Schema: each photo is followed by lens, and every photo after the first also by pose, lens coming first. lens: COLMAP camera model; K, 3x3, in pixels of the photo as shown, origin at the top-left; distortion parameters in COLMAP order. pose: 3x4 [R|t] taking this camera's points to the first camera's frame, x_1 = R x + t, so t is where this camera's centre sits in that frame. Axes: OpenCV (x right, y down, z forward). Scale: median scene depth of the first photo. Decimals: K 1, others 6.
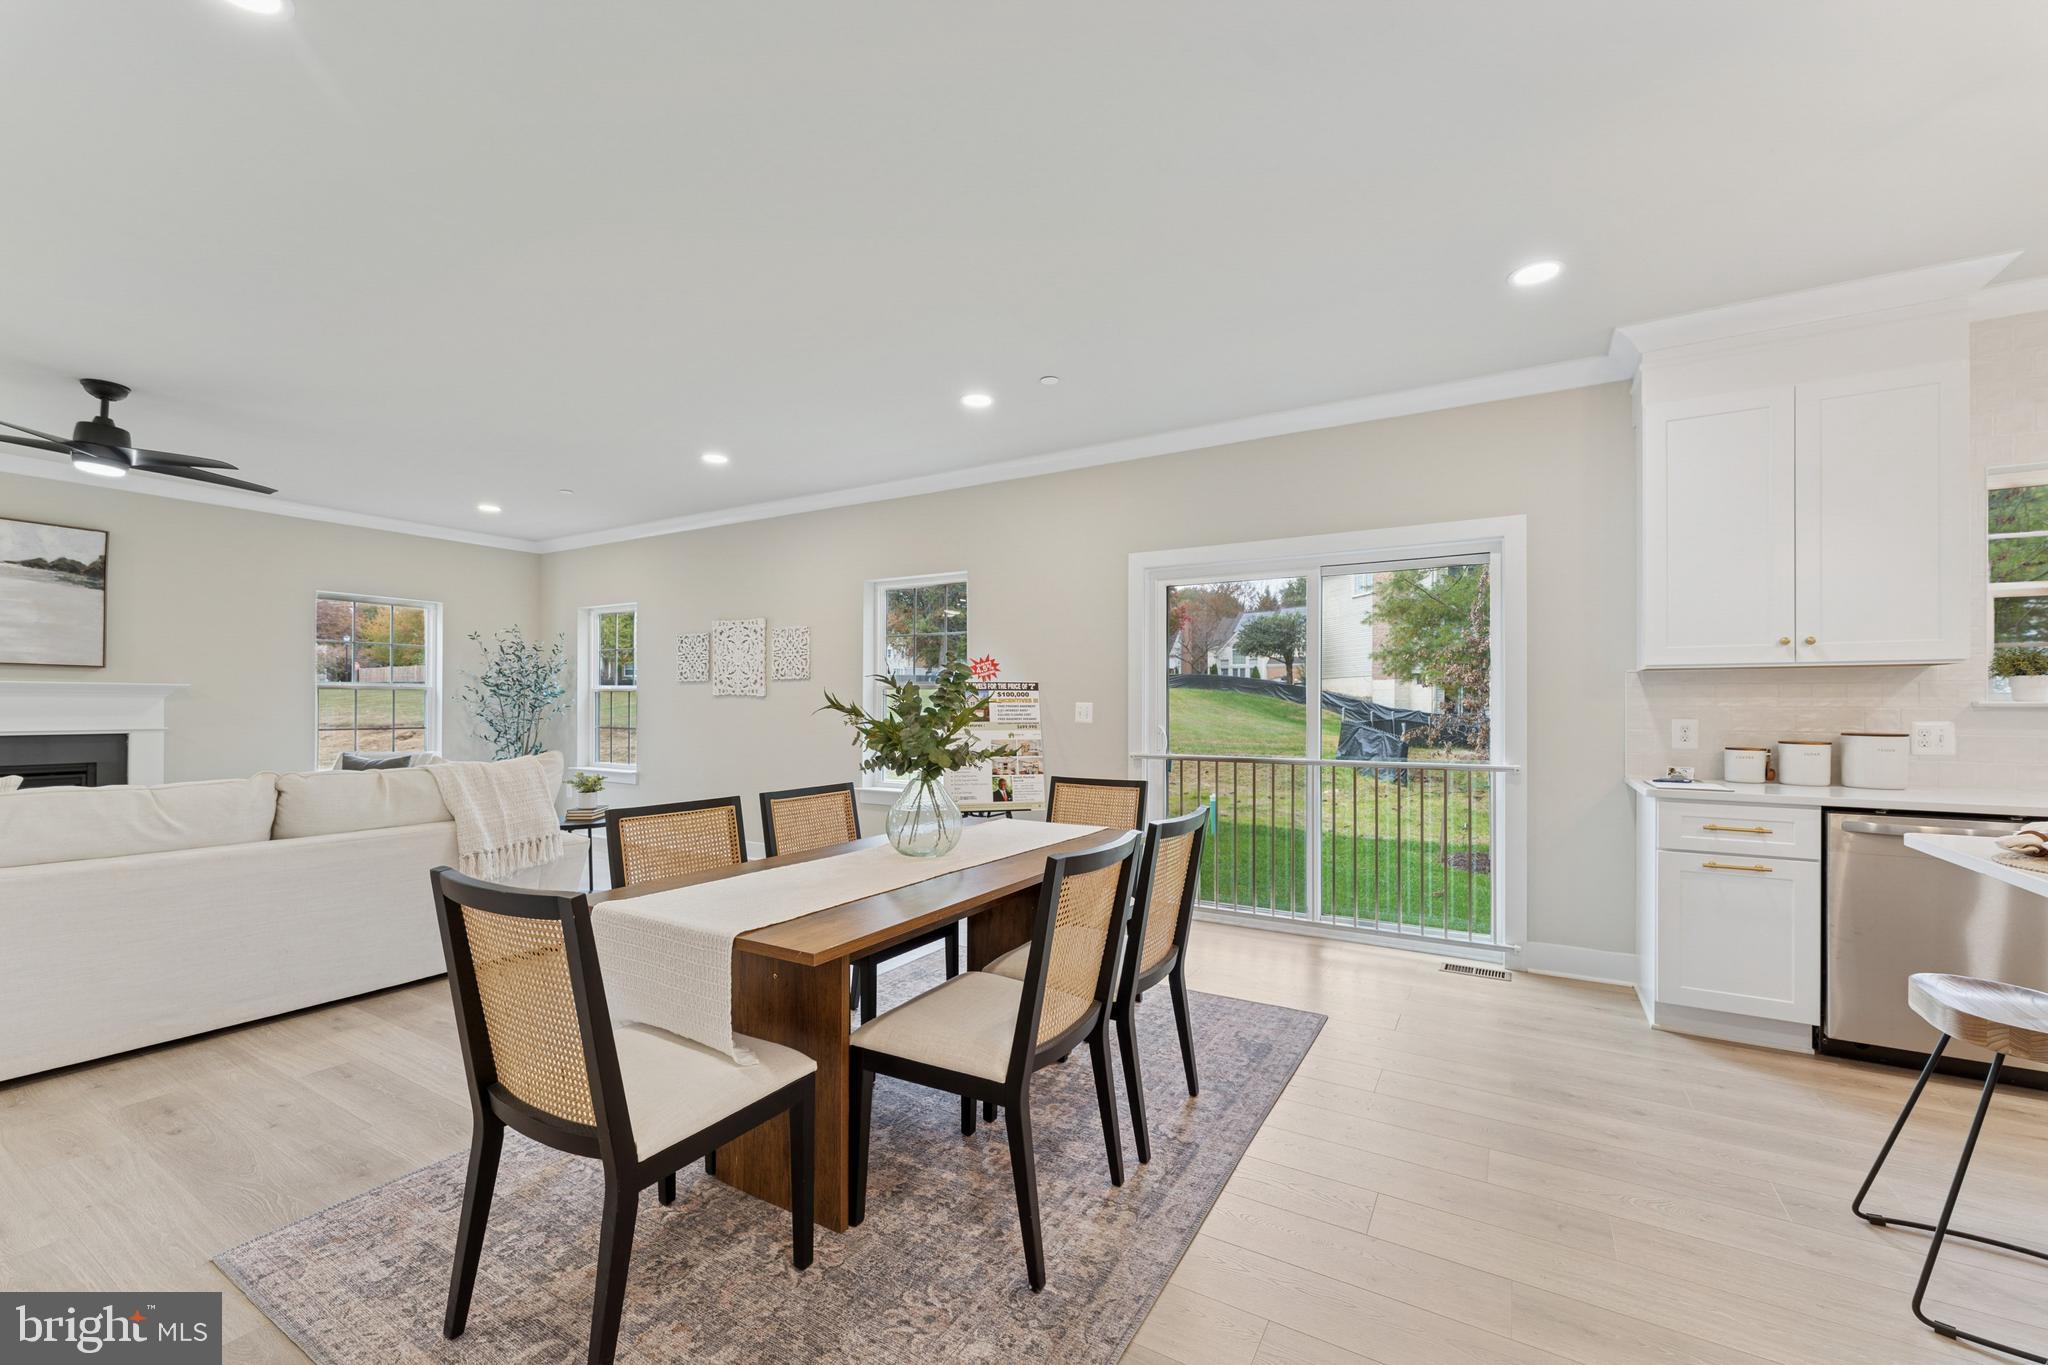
lens RADIAL K [[827.6, 0, 1026.0], [0, 827.6, 704.5], [0, 0, 1]] dist [0.001844, -0.001092]
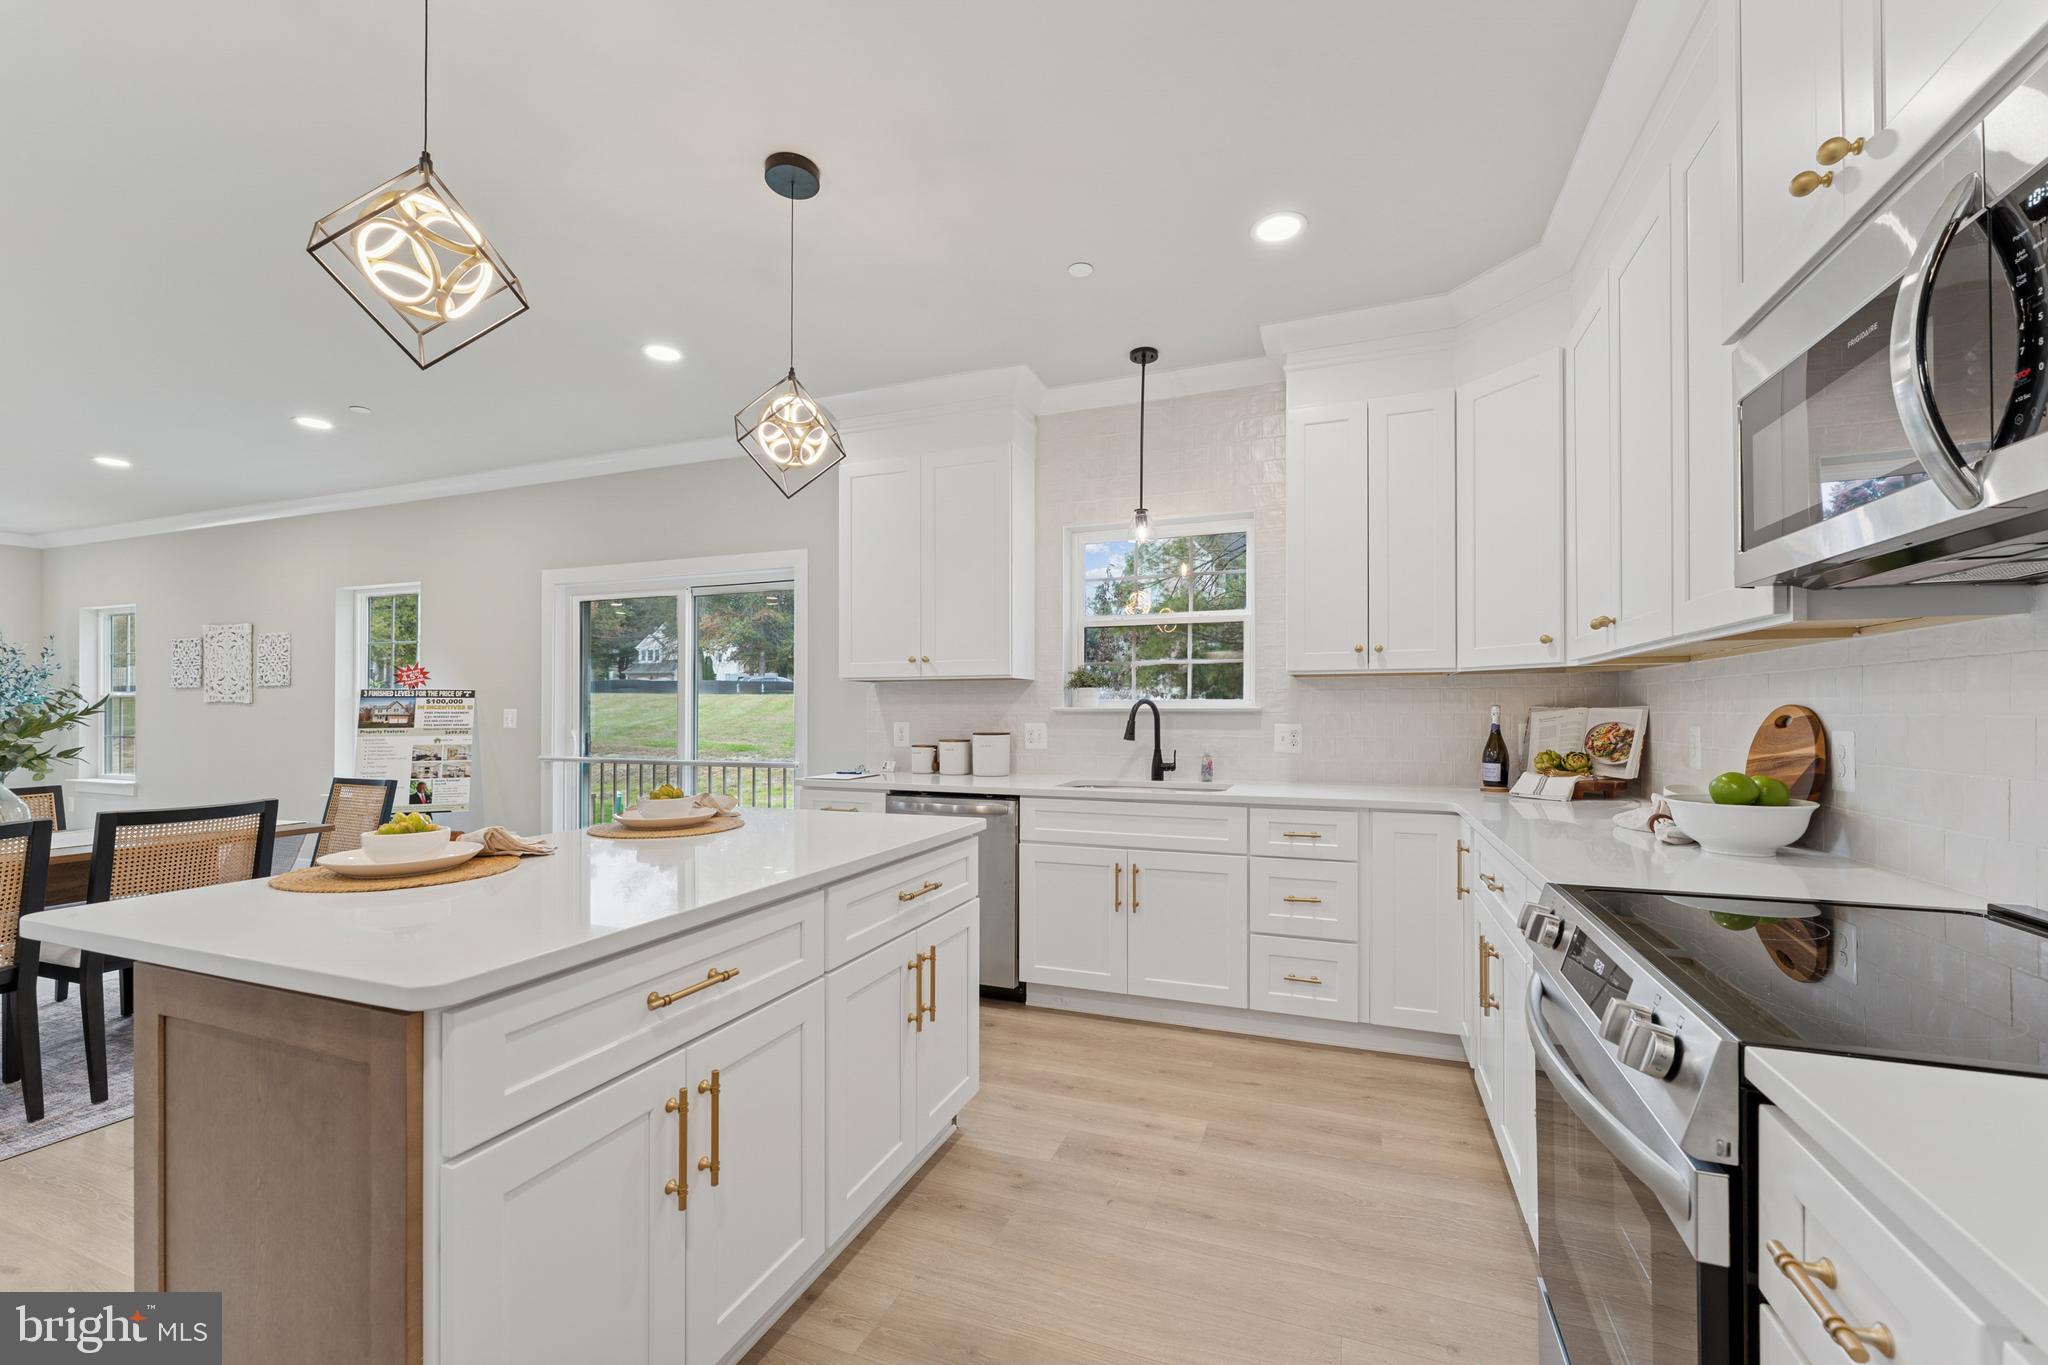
lens RADIAL K [[827.6, 0, 1025.8], [0, 827.6, 706.4], [0, 0, 1]] dist [0.001844, -0.001092]
pose [[0.984891, -0.000854, 0.173171, 0.538306], [0.001684, 0.999988, -0.004644, 0.000076], [-0.173165, 0.004866, 0.984881, -0.160600]]
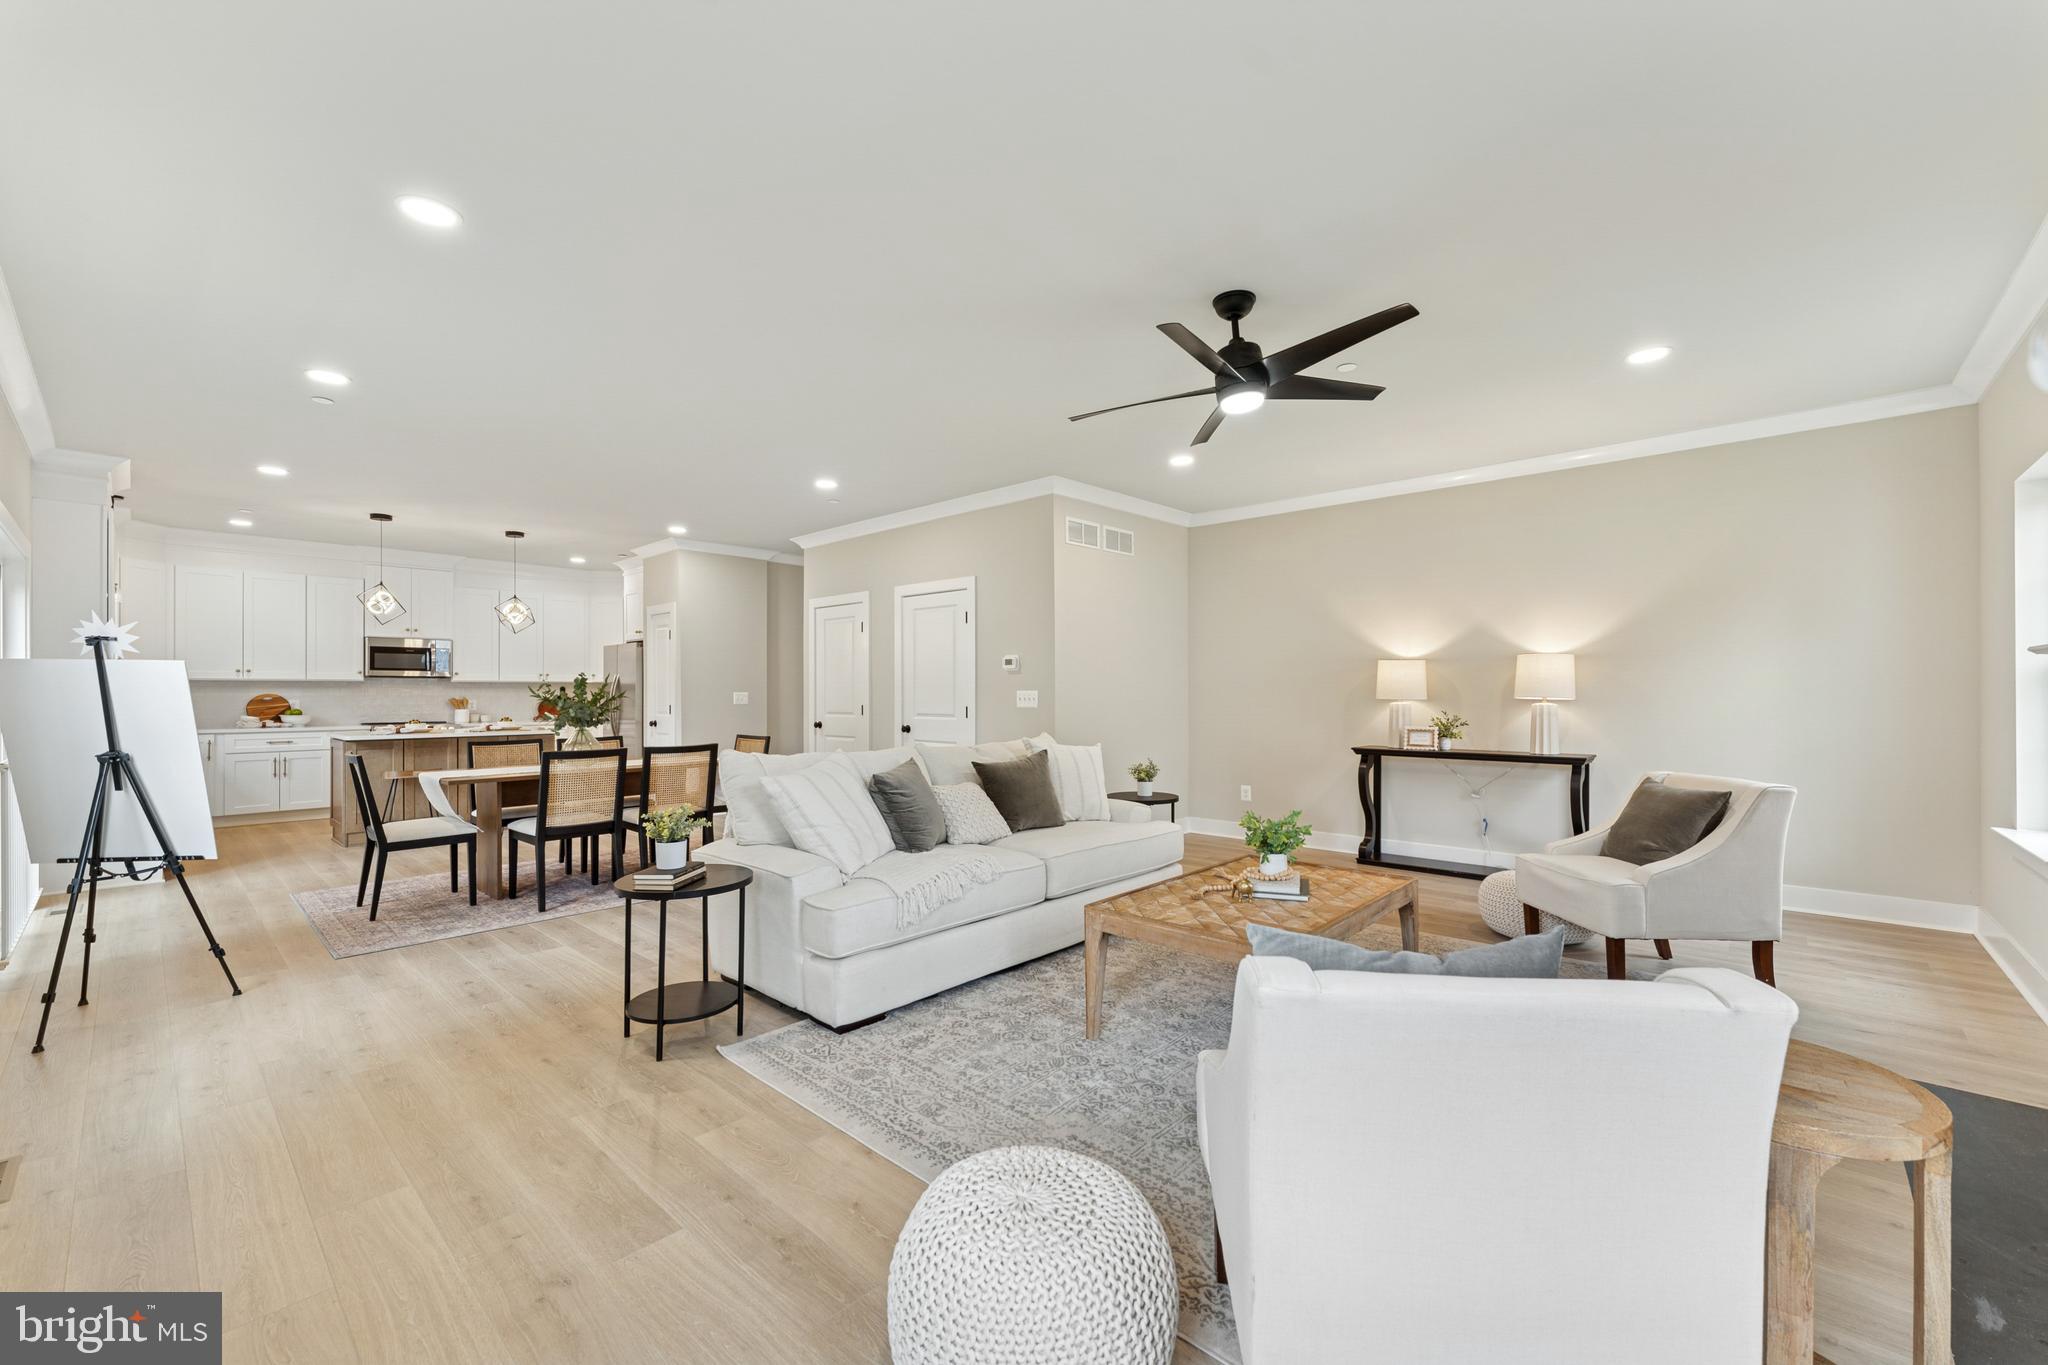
lens RADIAL K [[827.6, 0, 1033.3], [0, 827.6, 689.9], [0, 0, 1]] dist [0.001844, -0.001092]
pose [[-0.979811, 0.000287, 0.199927, -0.870945], [-0.000381, 0.999994, -0.003304, -0.005438], [-0.199927, -0.003314, -0.979805, 1.472307]]
